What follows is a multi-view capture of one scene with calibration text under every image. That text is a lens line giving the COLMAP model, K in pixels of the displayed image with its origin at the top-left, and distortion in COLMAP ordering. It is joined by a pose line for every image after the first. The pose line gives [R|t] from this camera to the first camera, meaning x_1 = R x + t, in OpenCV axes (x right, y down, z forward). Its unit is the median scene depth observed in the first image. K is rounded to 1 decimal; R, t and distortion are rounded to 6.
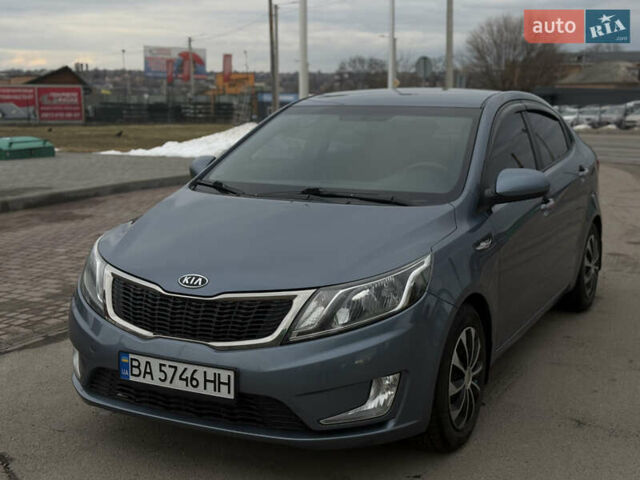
lens RADIAL K [[902.0, 0, 320.0], [0, 902.0, 240.0], [0, 0, 1]] dist [0.132941, -0.027920]
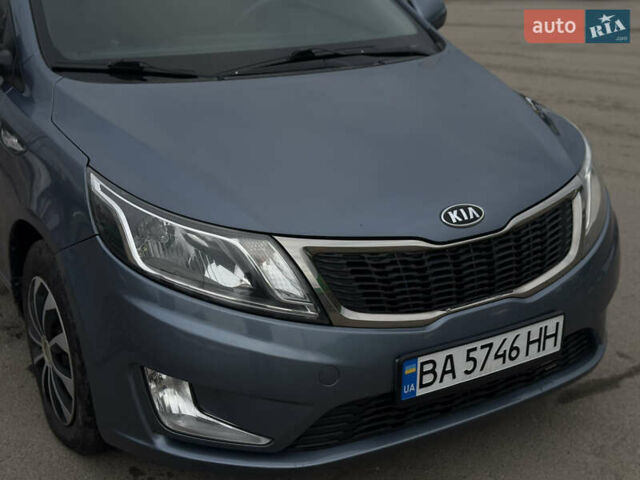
lens RADIAL K [[902.0, 0, 320.0], [0, 902.0, 240.0], [0, 0, 1]] dist [0.132941, -0.027920]
pose [[0.511866, -0.303249, 0.803762, -0.726371], [0.129576, 0.952173, 0.276724, -0.131820], [-0.849237, -0.037498, 0.526679, 0.748808]]
